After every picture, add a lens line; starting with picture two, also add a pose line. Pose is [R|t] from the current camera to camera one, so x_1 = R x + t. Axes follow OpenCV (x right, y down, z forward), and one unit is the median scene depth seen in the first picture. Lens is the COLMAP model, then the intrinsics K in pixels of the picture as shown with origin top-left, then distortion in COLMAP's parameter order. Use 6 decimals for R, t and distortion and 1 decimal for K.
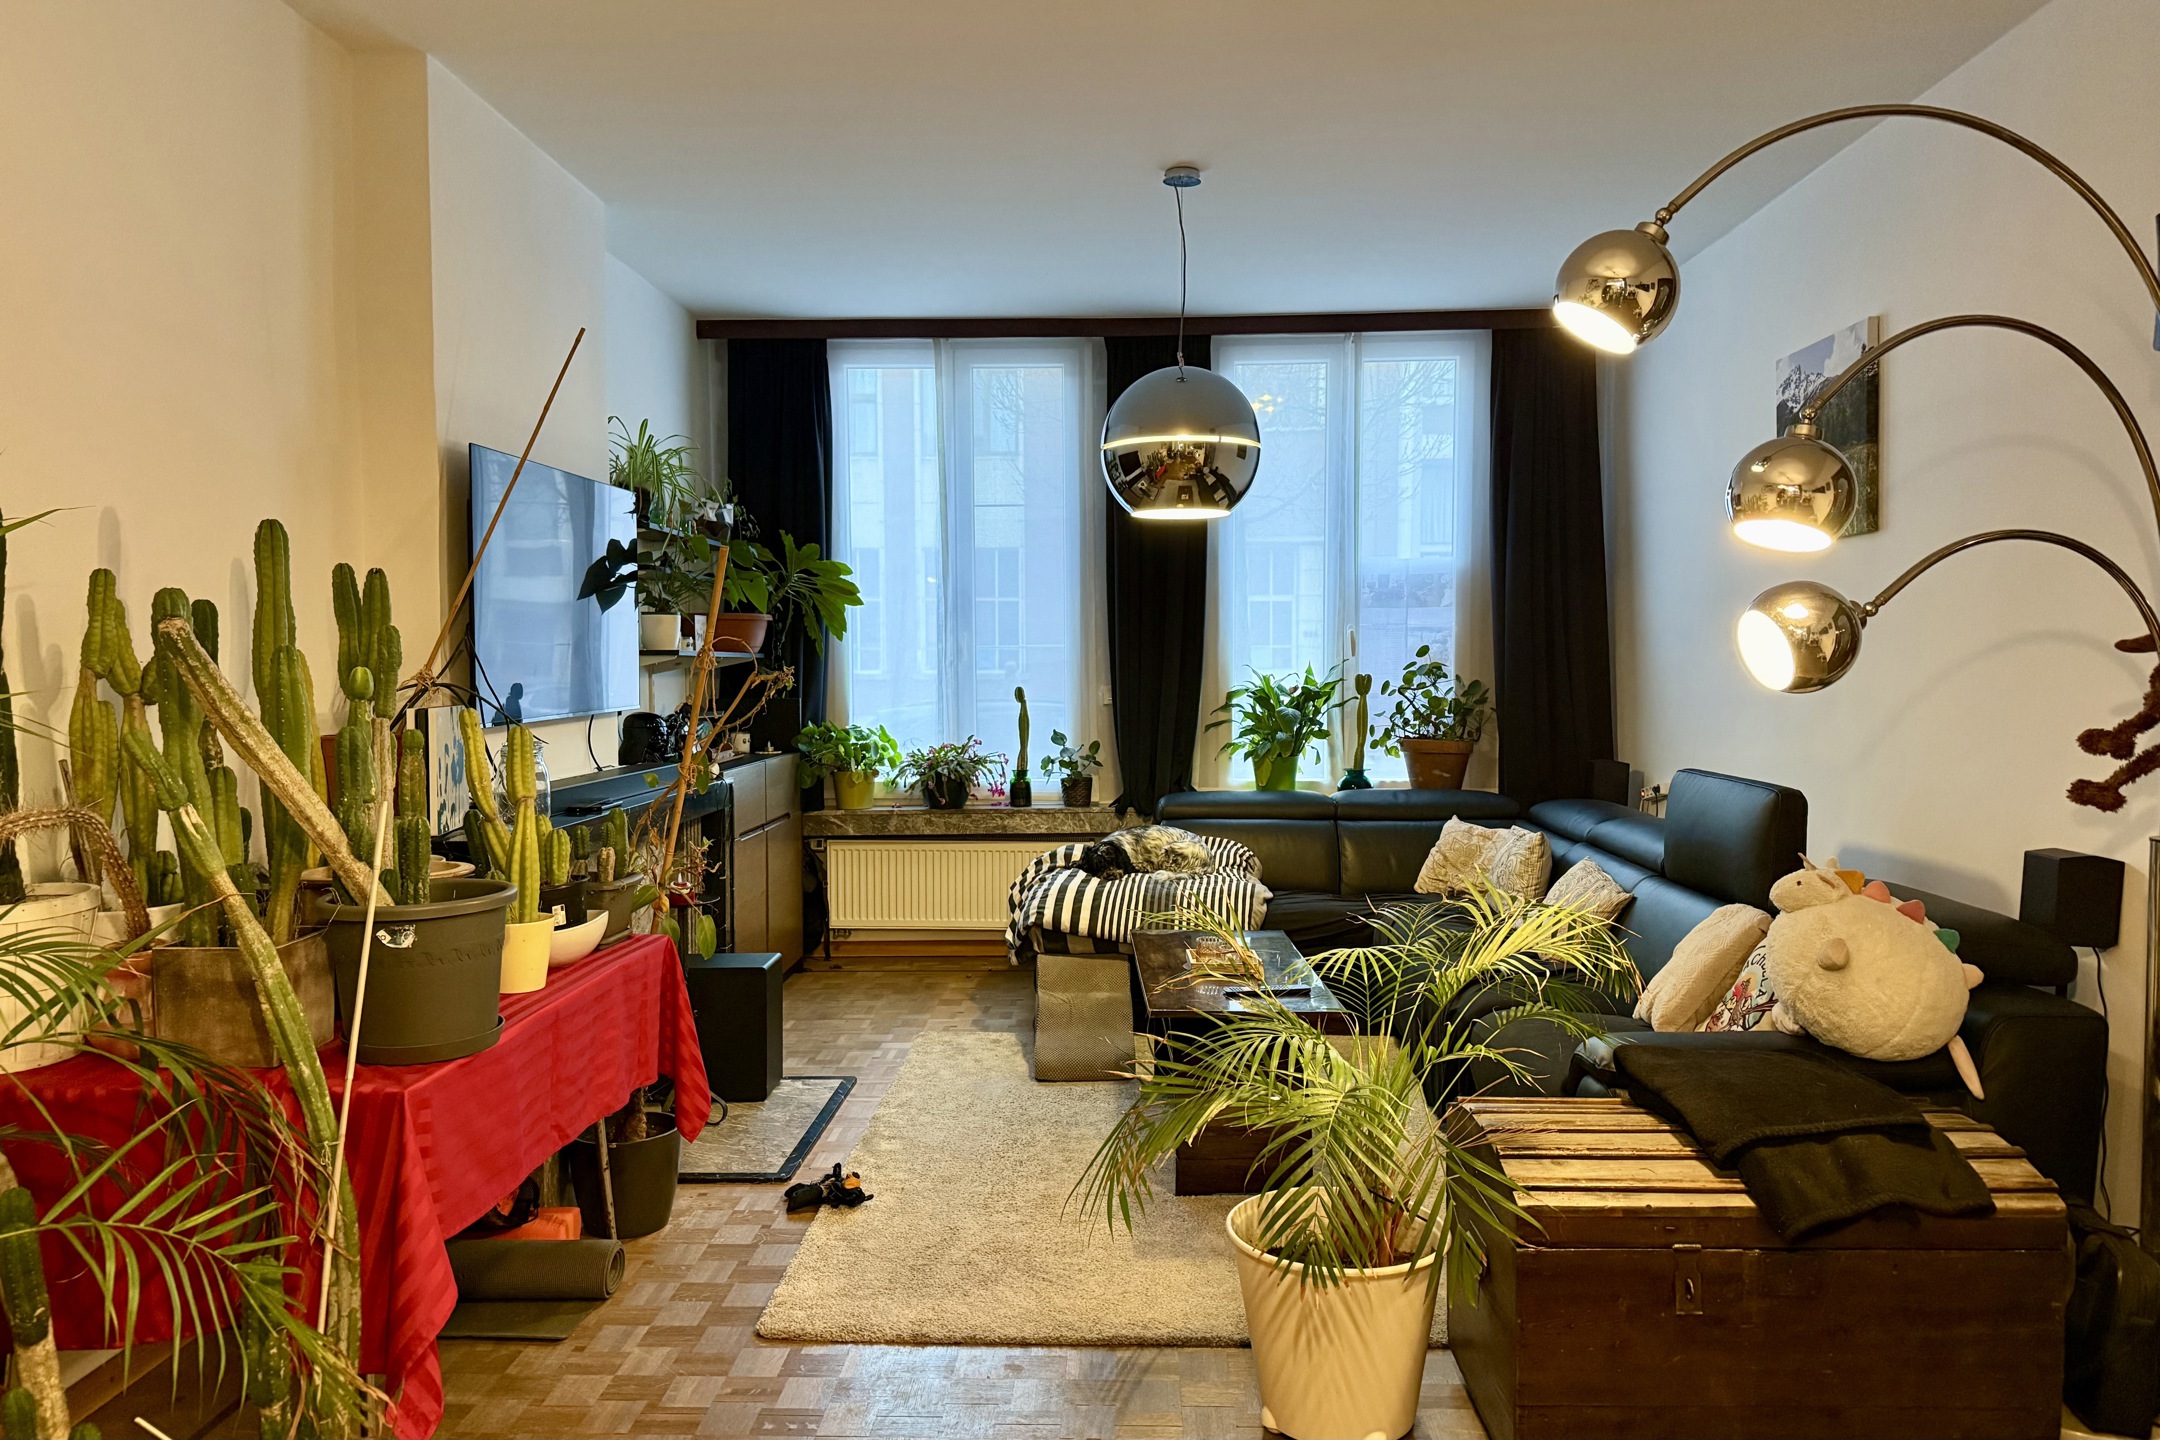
lens RADIAL K [[1565.1, 0, 1094.5], [0, 1565.1, 715.7], [0, 0, 1]] dist [0.064647, -0.003016]
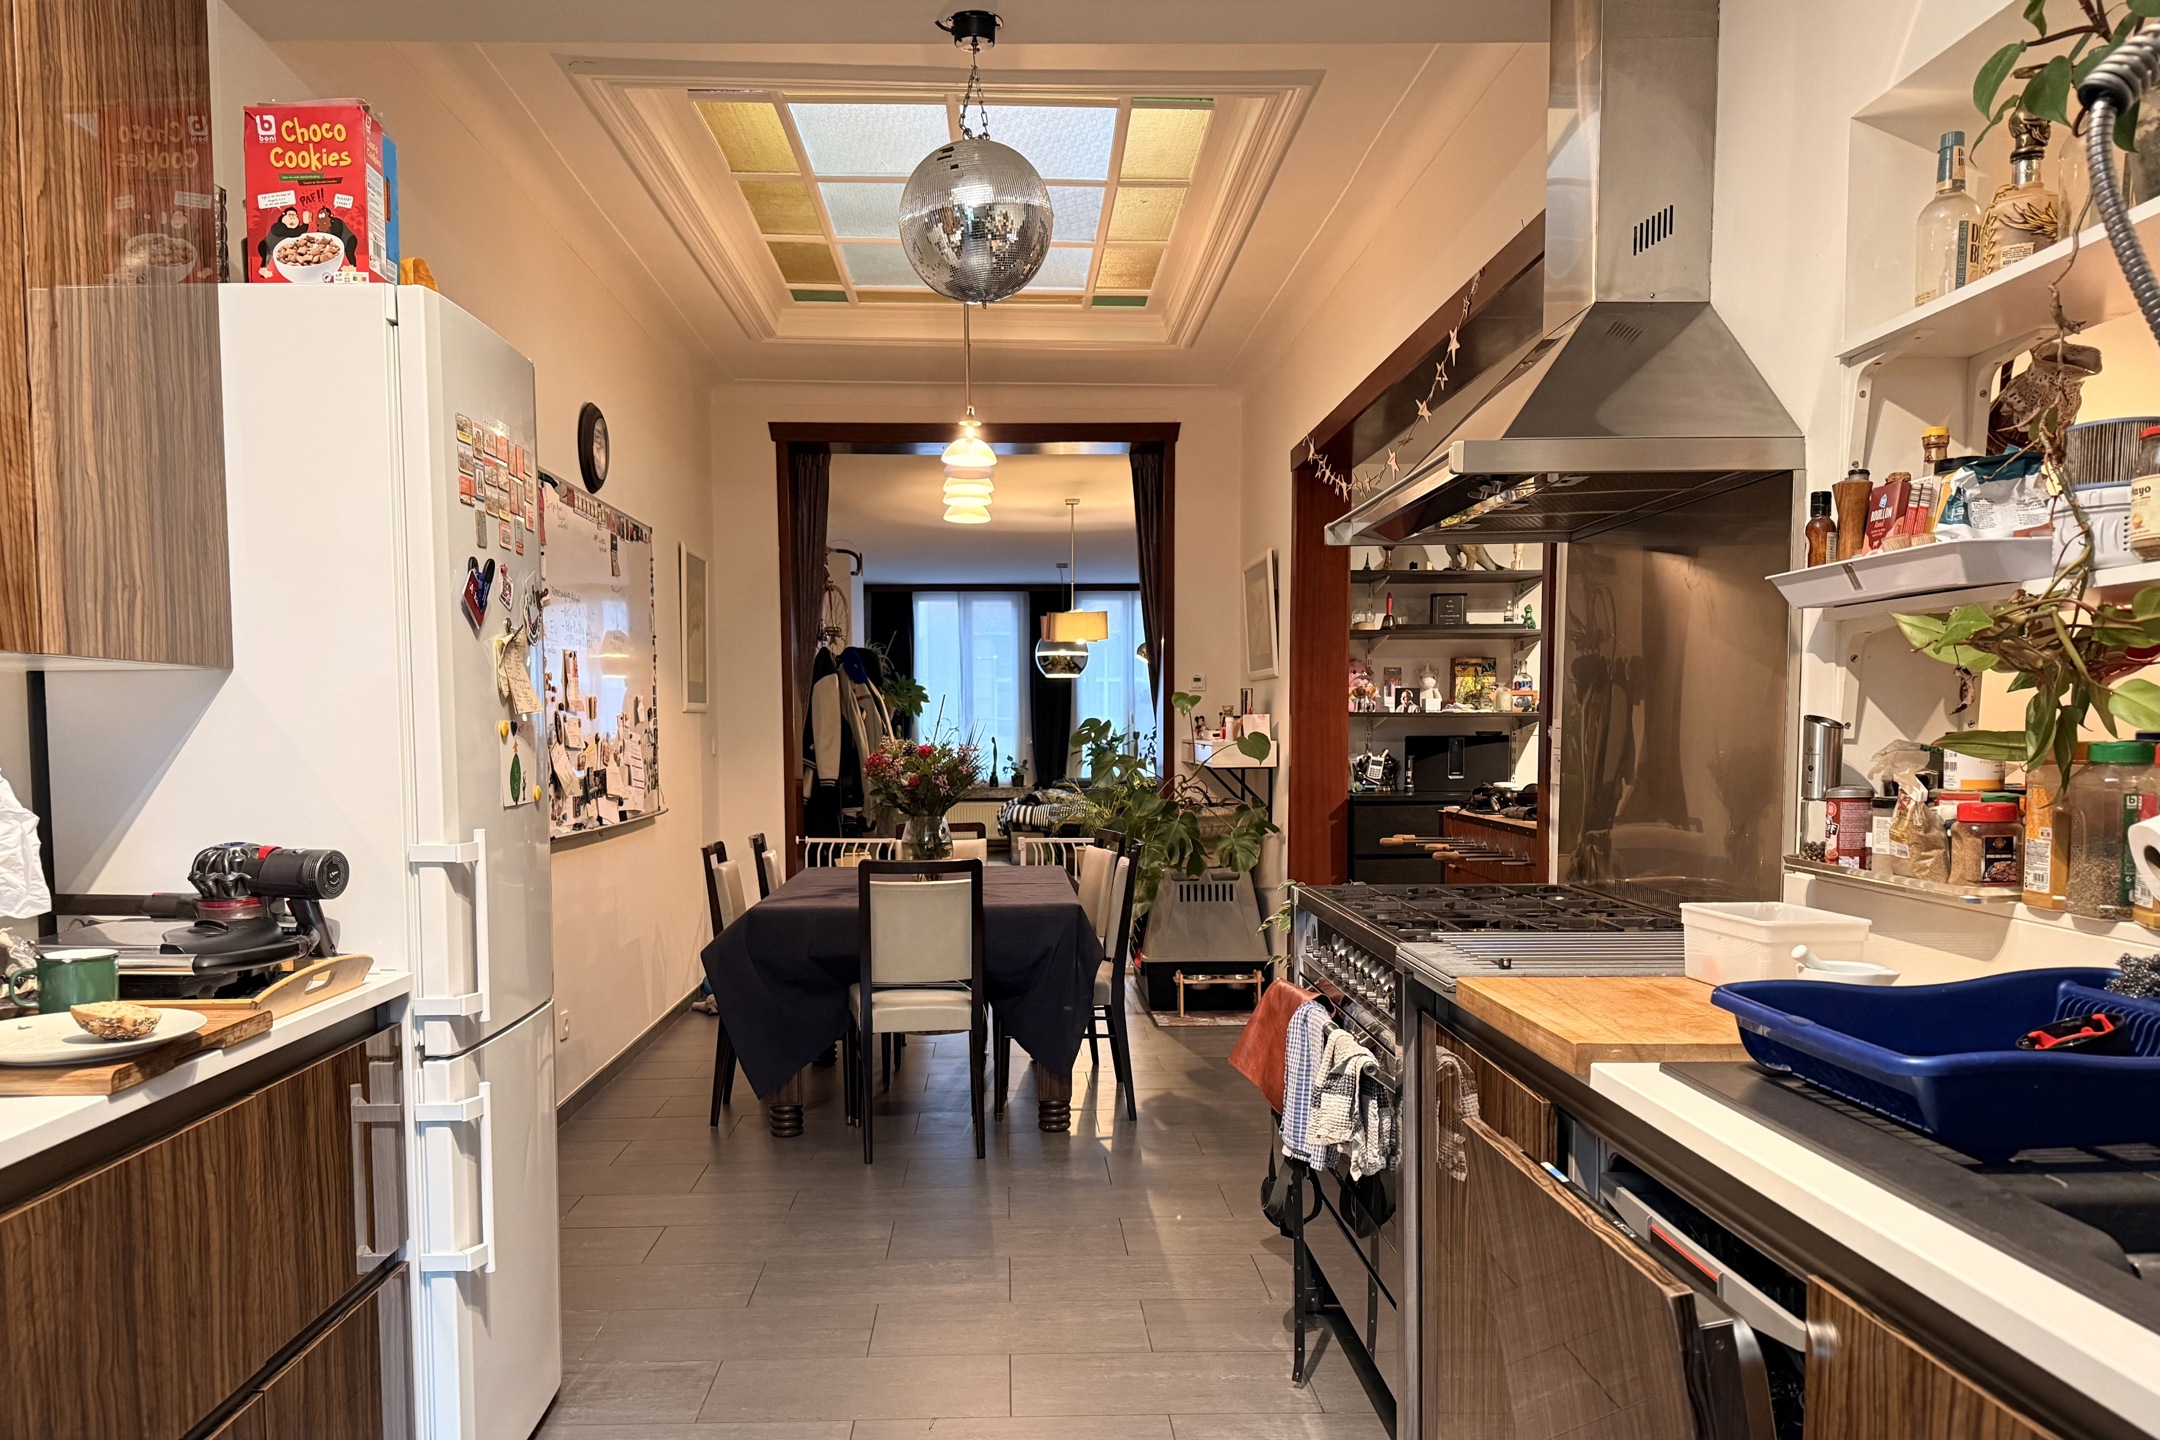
lens RADIAL K [[1565.1, 0, 1094.5], [0, 1565.1, 715.7], [0, 0, 1]] dist [0.064647, -0.003016]
pose [[0.996348, -0.002461, 0.085348, -0.125338], [0.006697, 0.998758, -0.049375, 0.087091], [-0.085121, 0.049766, 0.995127, -1.782654]]
